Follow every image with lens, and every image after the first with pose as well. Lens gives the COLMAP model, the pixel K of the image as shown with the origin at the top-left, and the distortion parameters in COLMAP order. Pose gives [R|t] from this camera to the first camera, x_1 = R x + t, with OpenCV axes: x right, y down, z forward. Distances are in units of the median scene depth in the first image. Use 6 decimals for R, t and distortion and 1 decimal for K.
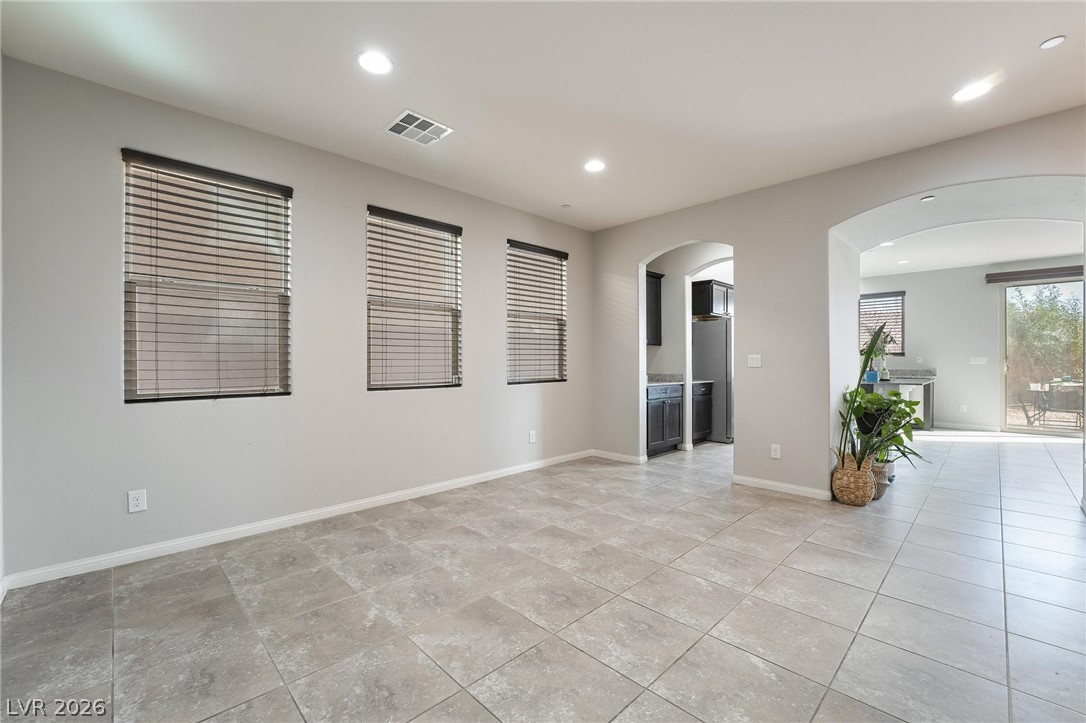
lens RADIAL K [[451.5, 0, 542.3], [0, 451.5, 361.1], [0, 0, 1]] dist [-0.020156, 0.001230]
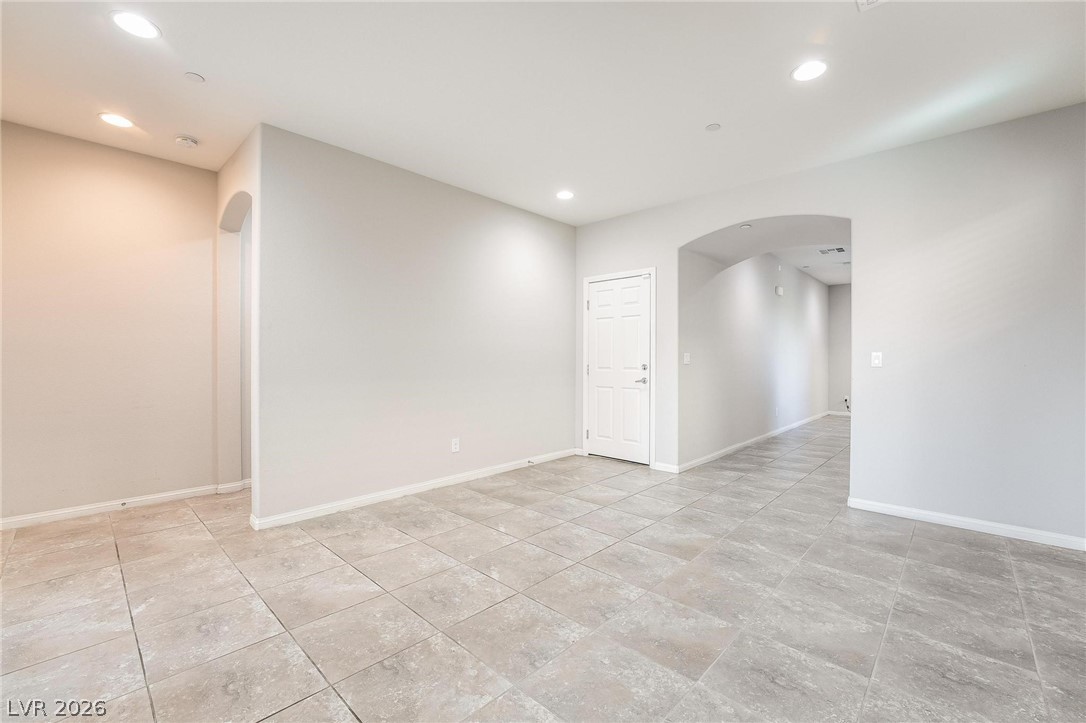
lens RADIAL K [[451.5, 0, 544.7], [0, 451.5, 360.1], [0, 0, 1]] dist [-0.020156, 0.001230]
pose [[-0.998957, 0.000382, -0.045653, 0.235148], [0.000354, 1.000000, 0.000622, 0.002757], [0.045653, 0.000606, -0.998957, 1.654258]]
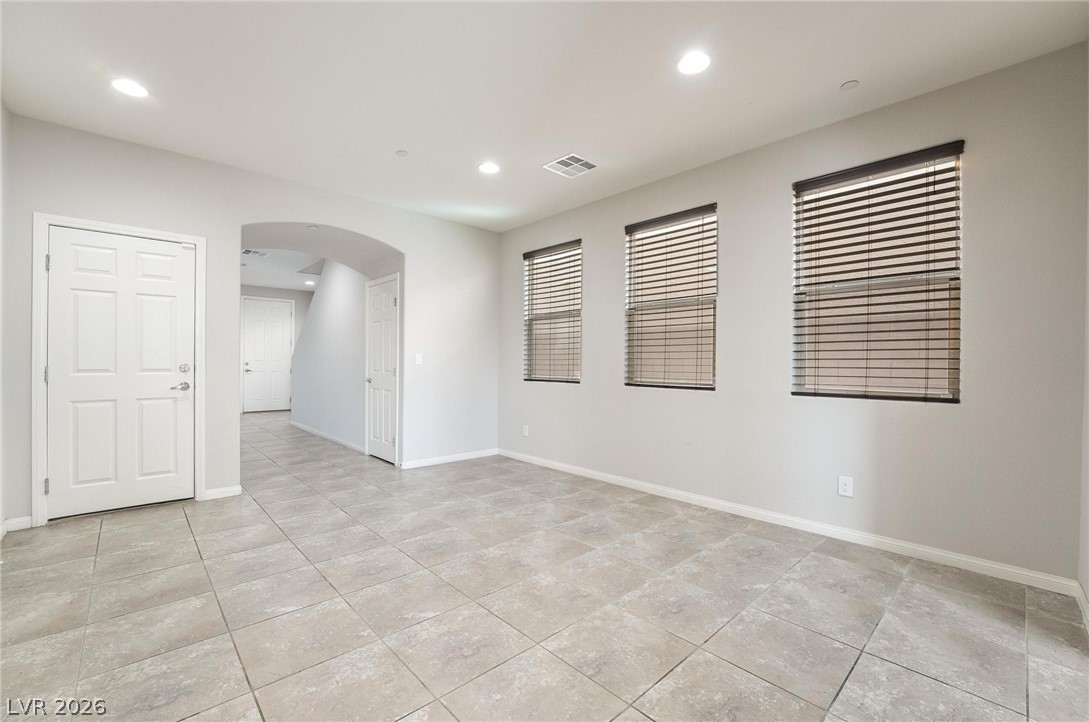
lens RADIAL K [[452.6, 0, 537.6], [0, 452.6, 357.8], [0, 0, 1]] dist [-0.014611, -0.000152]
pose [[-0.030914, -0.005166, -0.999509, 0.989834], [-0.005739, 0.999971, -0.004991, 0.002192], [0.999506, 0.005582, -0.030943, 1.010588]]
